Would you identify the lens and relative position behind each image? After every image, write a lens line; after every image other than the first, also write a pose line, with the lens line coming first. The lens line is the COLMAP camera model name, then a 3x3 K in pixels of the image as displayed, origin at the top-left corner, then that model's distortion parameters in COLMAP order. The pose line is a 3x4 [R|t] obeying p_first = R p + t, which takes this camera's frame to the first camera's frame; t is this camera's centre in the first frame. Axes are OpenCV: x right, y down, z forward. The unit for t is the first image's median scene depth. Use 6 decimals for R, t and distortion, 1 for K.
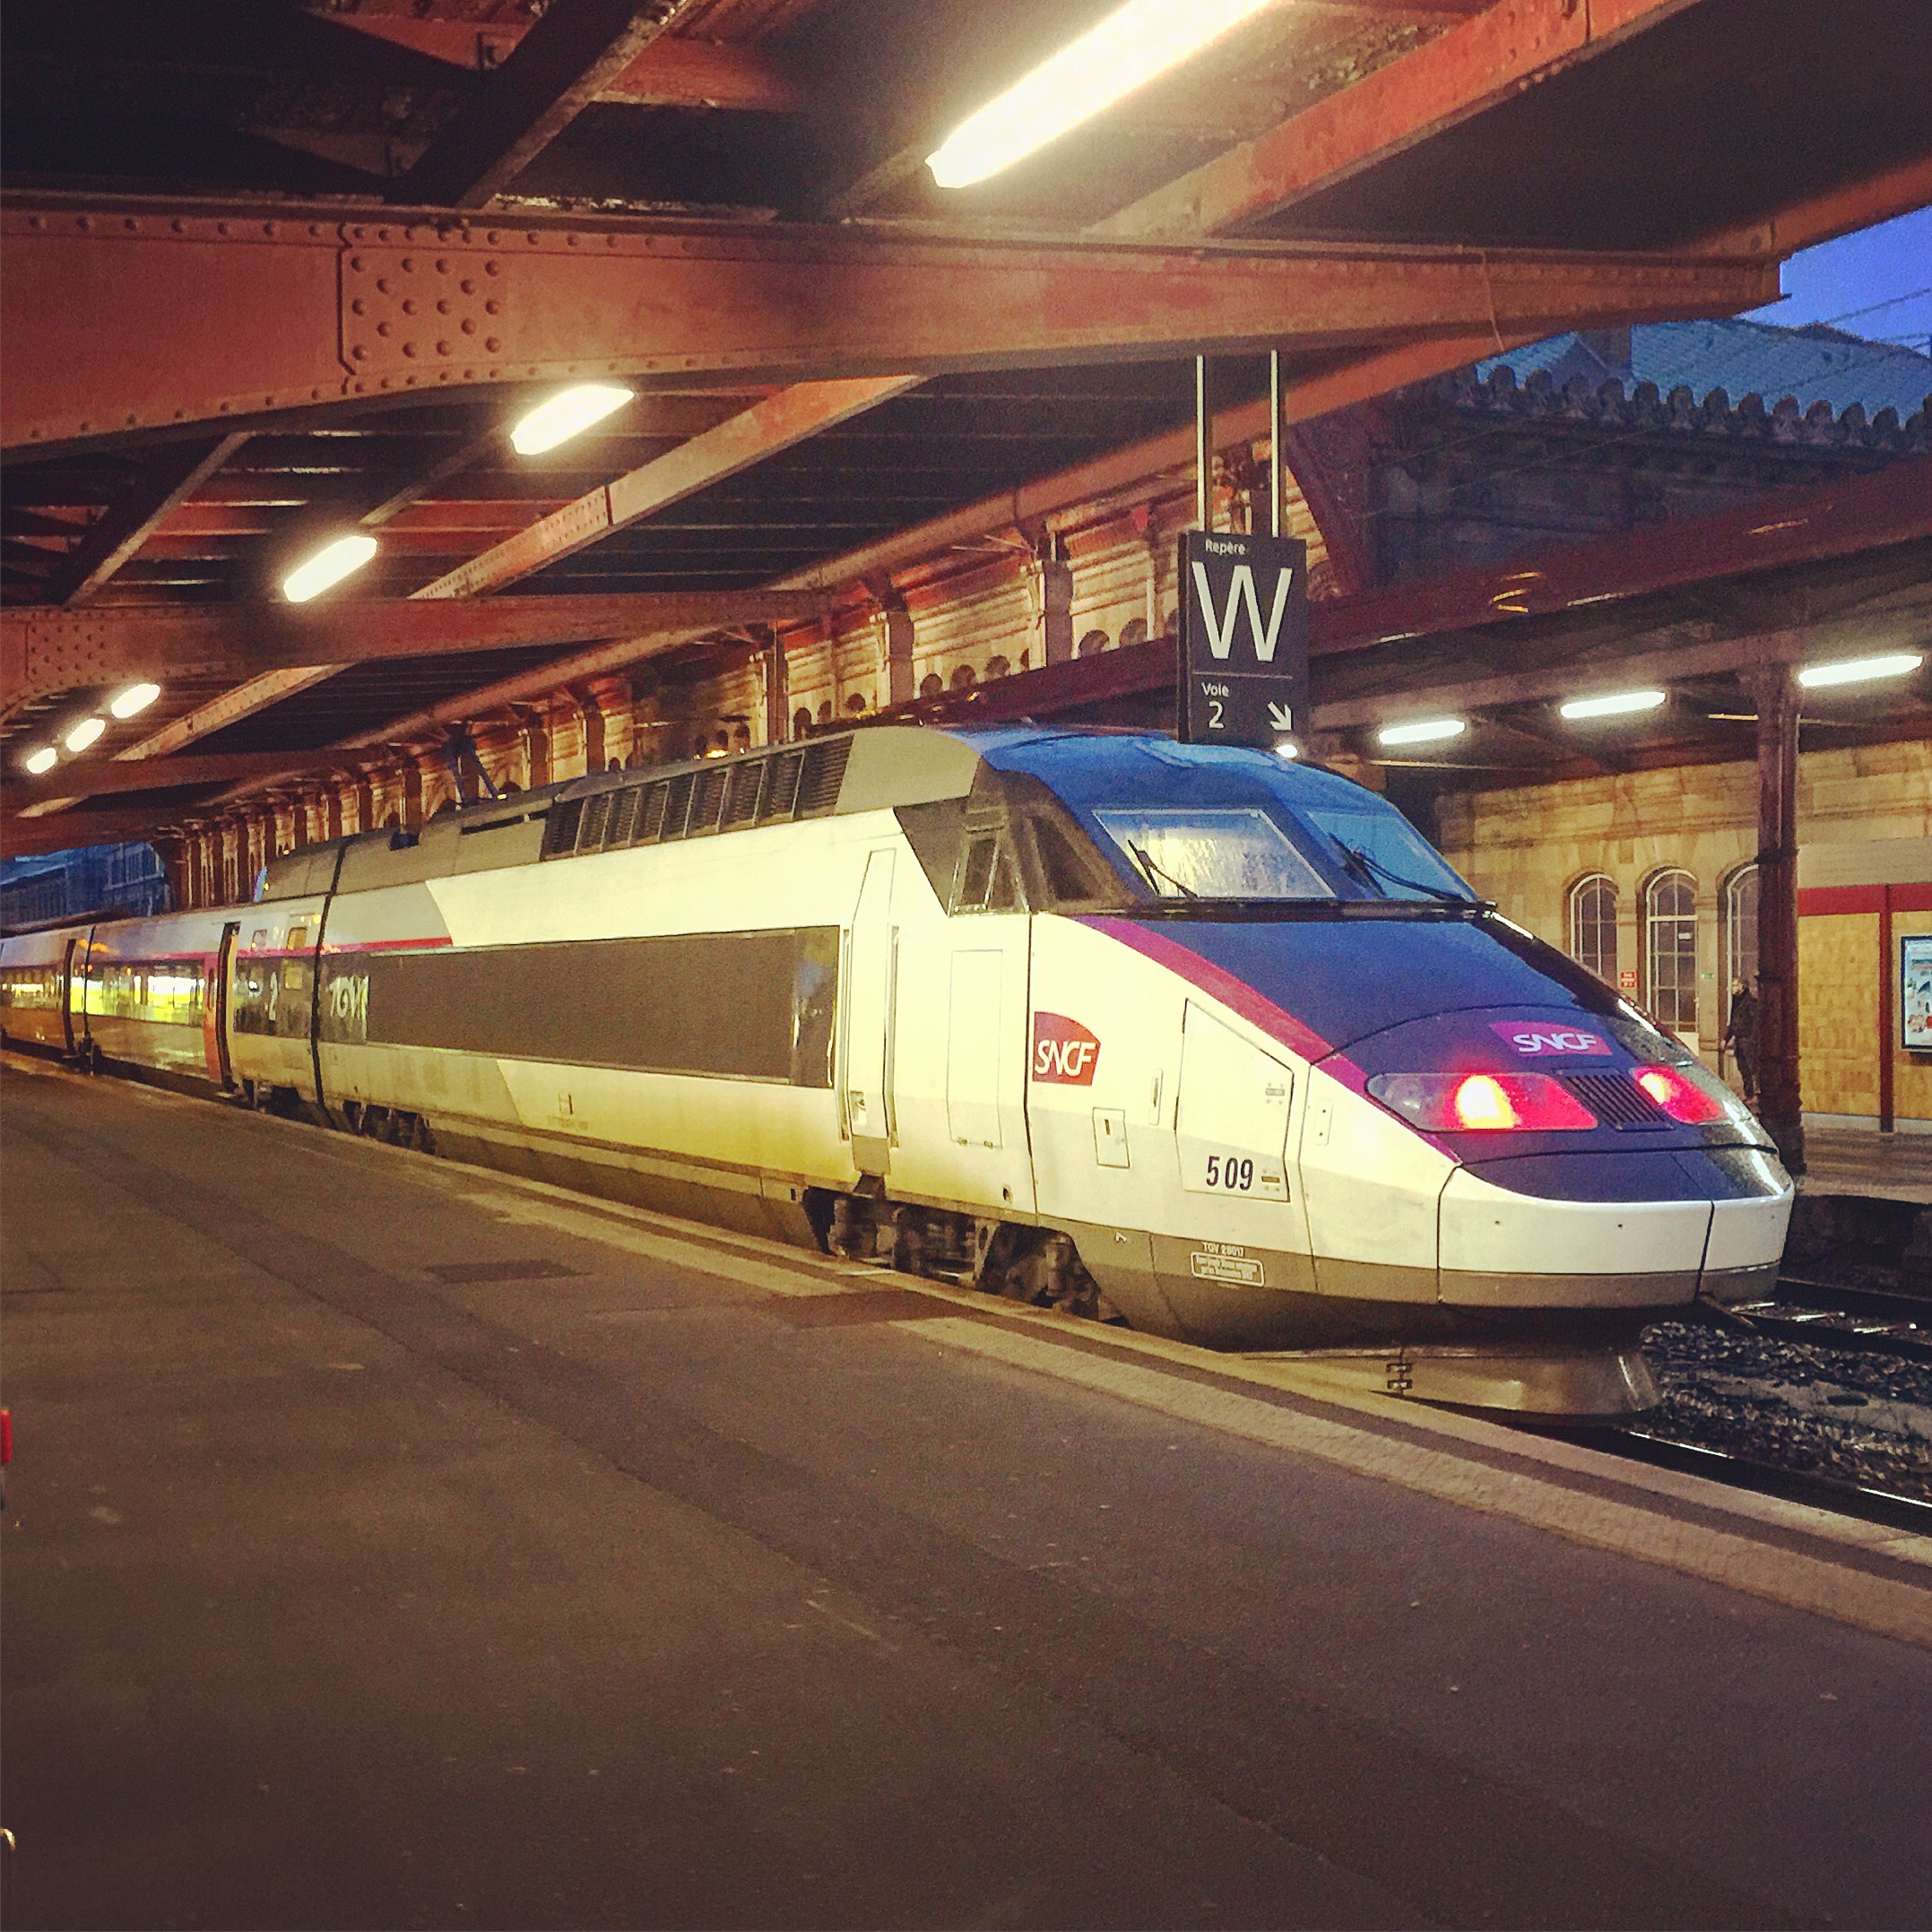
lens RADIAL K [[2435.6, 0, 966.3], [0, 2435.6, 965.4], [0, 0, 1]] dist [-0.017323, 0.000000]
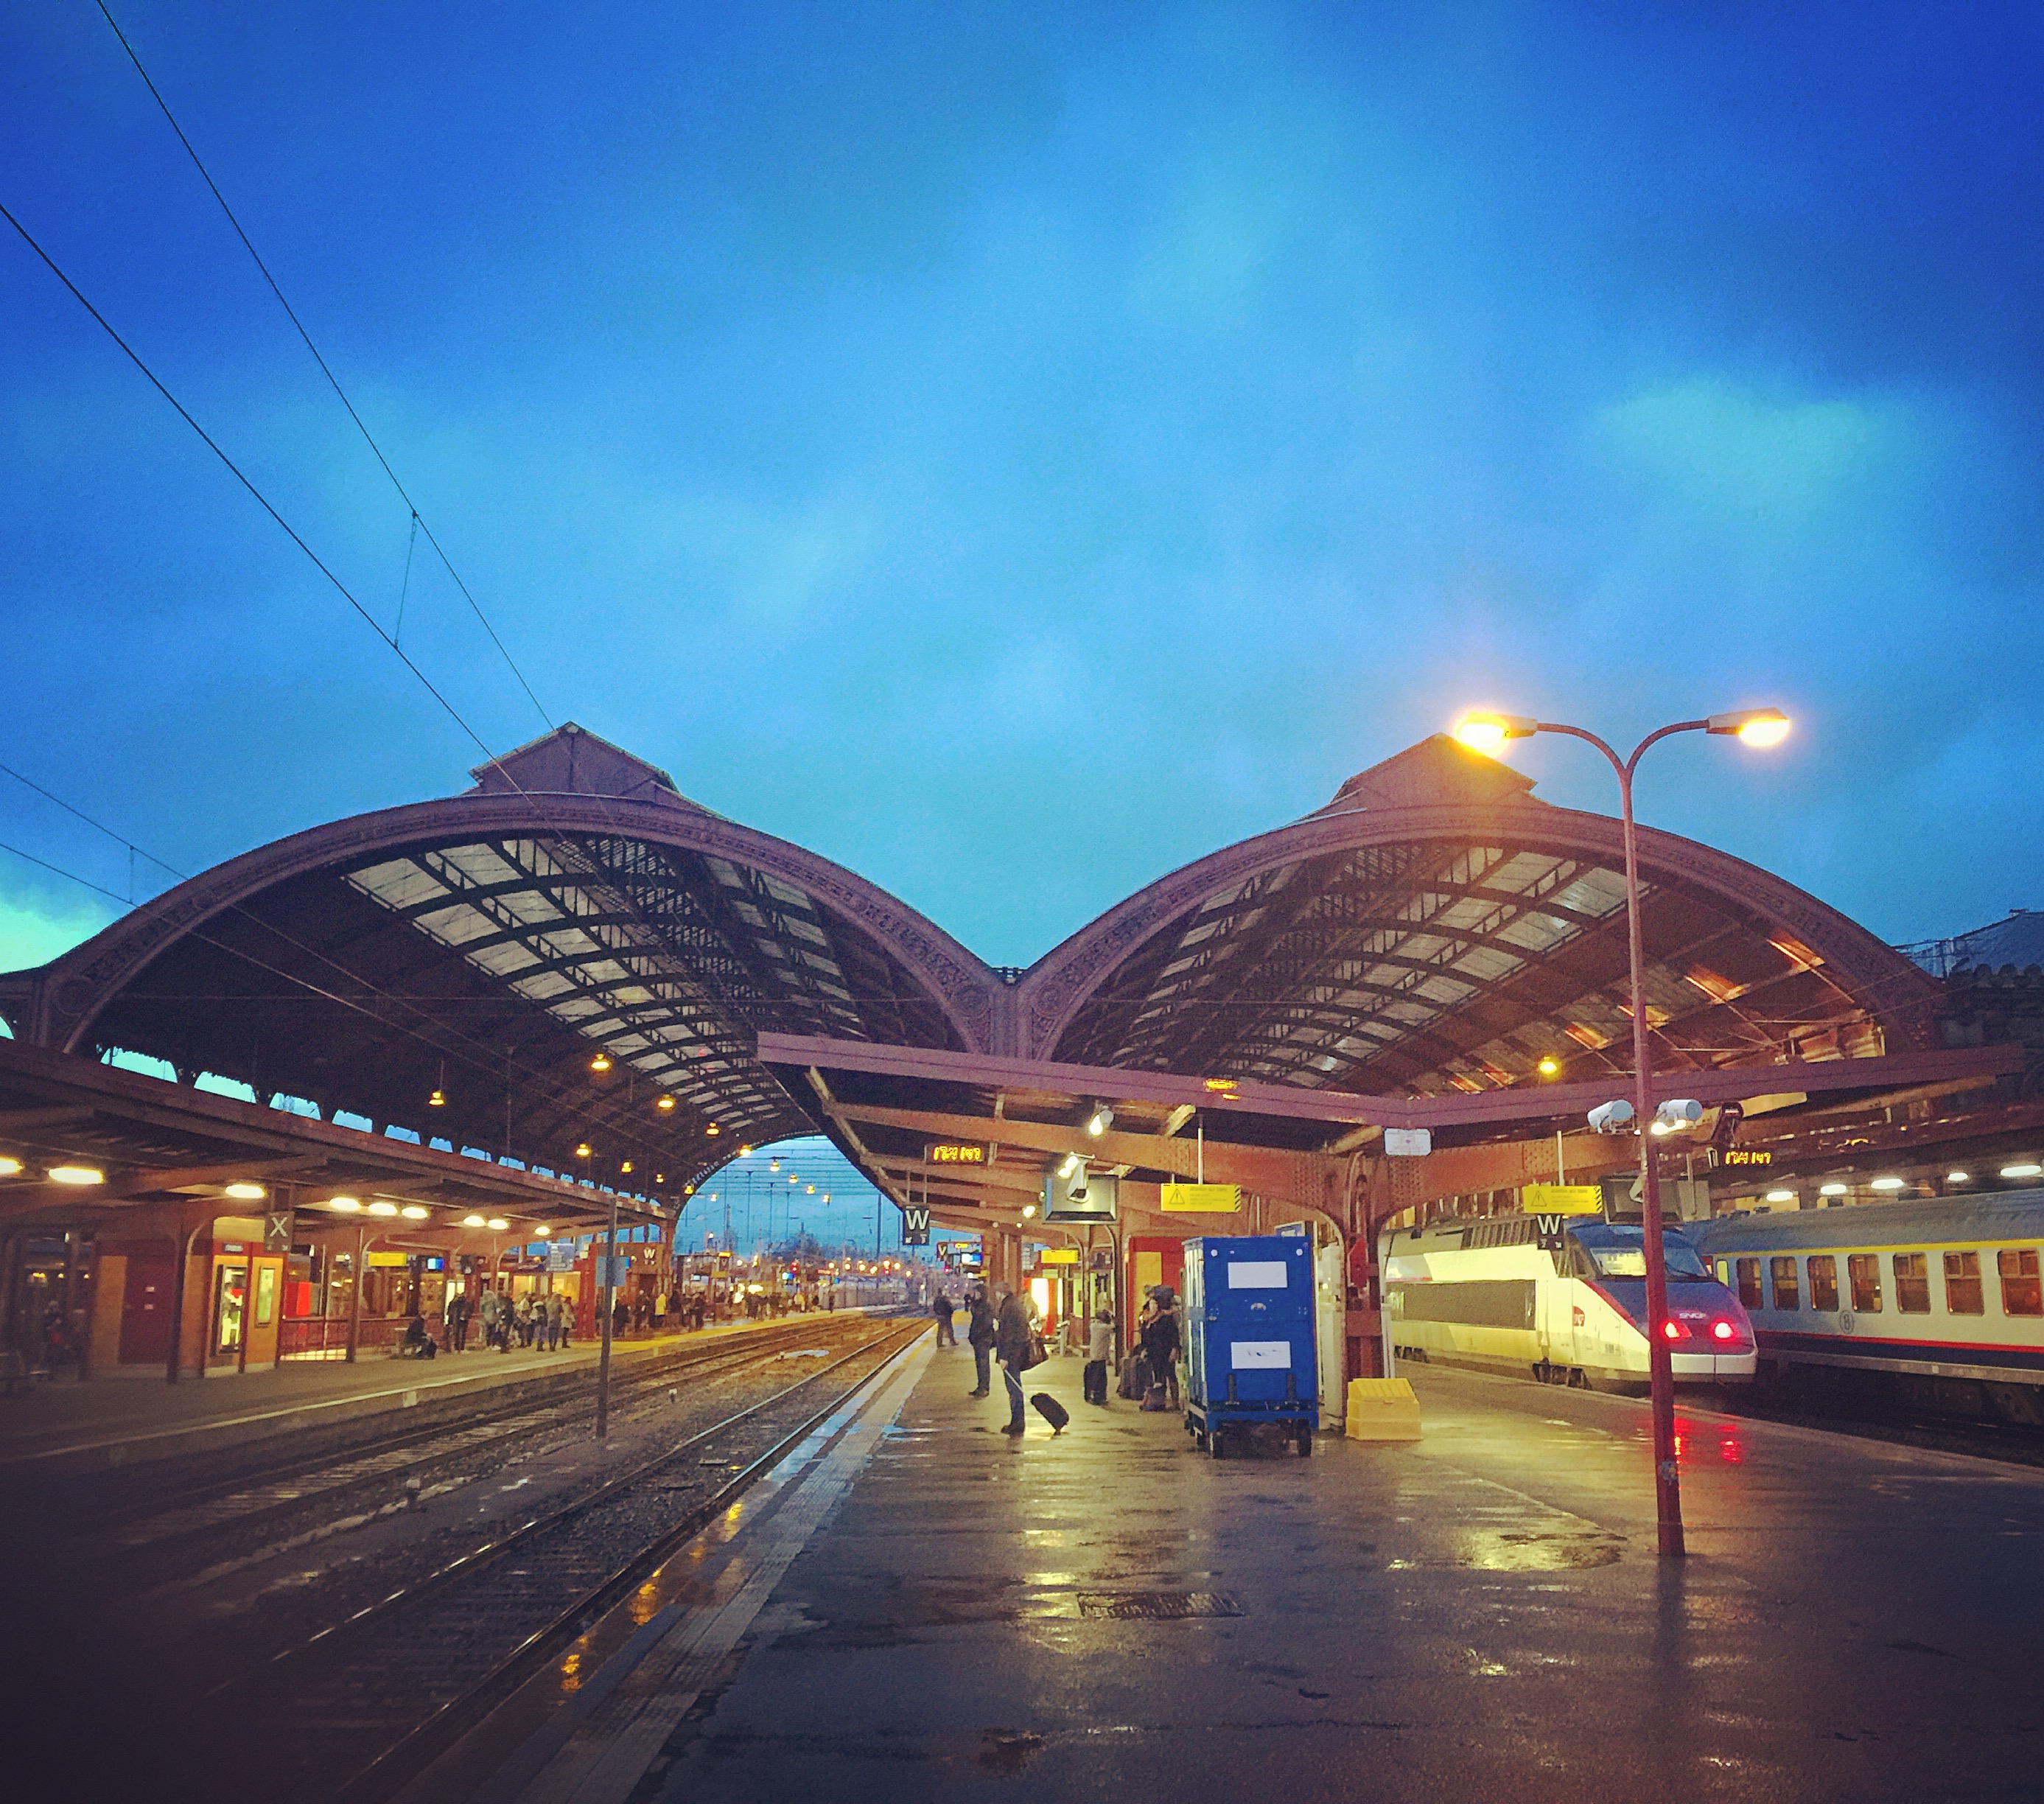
lens RADIAL K [[1954.5, 0, 1020.9], [0, 1954.5, 902.7], [0, 0, 1]] dist [0.053842, 0.000000]
pose [[0.901590, -0.075884, -0.425884, 0.477211], [-0.005675, 0.982334, -0.187048, -0.015060], [0.432554, 0.171057, 0.885232, -1.683945]]
